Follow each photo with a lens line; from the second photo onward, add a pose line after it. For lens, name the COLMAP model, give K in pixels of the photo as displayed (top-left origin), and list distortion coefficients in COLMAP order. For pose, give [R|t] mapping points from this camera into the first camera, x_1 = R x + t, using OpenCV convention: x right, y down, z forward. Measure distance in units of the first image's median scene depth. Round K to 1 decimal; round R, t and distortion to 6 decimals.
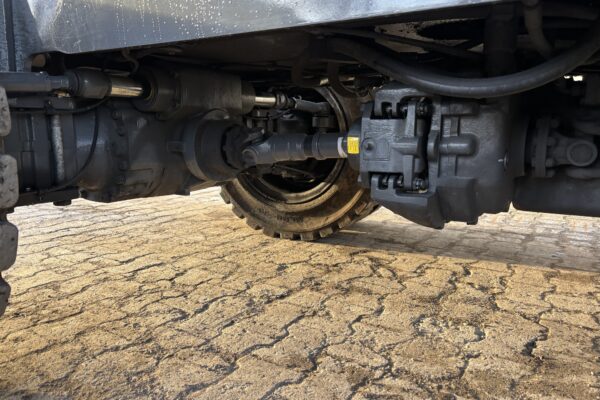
lens RADIAL K [[459.8, 0, 303.9], [0, 459.8, 199.5], [0, 0, 1]] dist [0.040296, -0.041816]
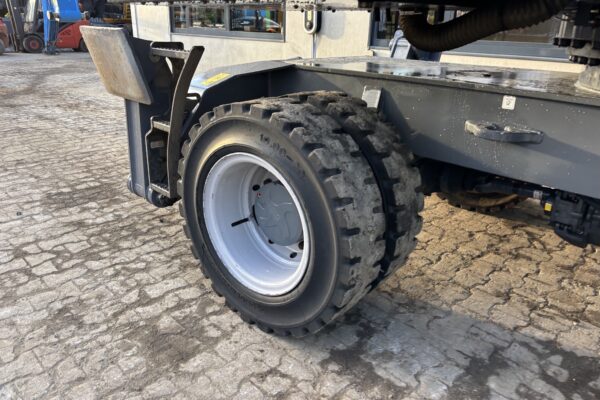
lens RADIAL K [[459.8, 0, 304.3], [0, 459.8, 203.3], [0, 0, 1]] dist [0.040296, -0.041816]
pose [[0.973131, 0.096042, -0.209264, -0.367826], [-0.050703, 0.975927, 0.212120, -0.356909], [0.224599, -0.195811, 0.954575, -0.887672]]
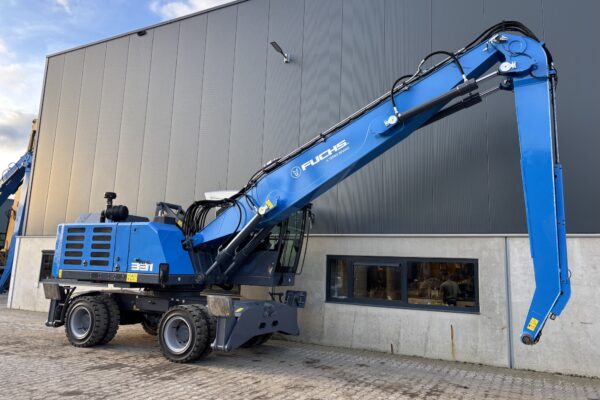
lens RADIAL K [[459.8, 0, 302.8], [0, 459.8, 189.9], [0, 0, 1]] dist [0.040296, -0.041816]
pose [[0.996709, 0.038548, 0.071308, 1.777973], [-0.013252, 0.945342, -0.325812, 0.306630], [-0.079970, 0.323794, 0.942742, -6.671904]]
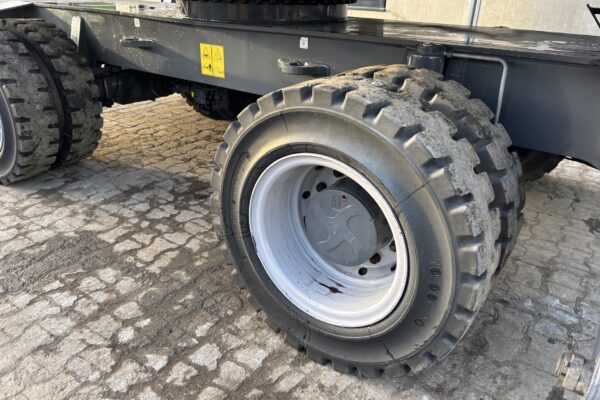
lens RADIAL K [[459.8, 0, 296.6], [0, 459.8, 198.5], [0, 0, 1]] dist [0.040296, -0.041816]
pose [[0.997774, 0.040644, -0.052861, 0.709317], [-0.024296, 0.959861, 0.279421, -0.231351], [0.062095, -0.277515, 0.958712, -1.593945]]
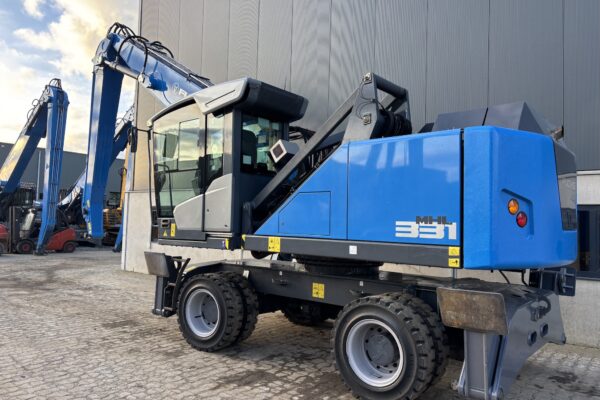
lens RADIAL K [[459.8, 0, 297.3], [0, 459.8, 198.0], [0, 0, 1]] dist [0.040296, -0.041816]
pose [[0.990081, 0.003691, -0.140449, 0.637345], [-0.033411, 0.977163, -0.209849, -0.175925], [0.136468, 0.212460, 0.967594, -3.790497]]
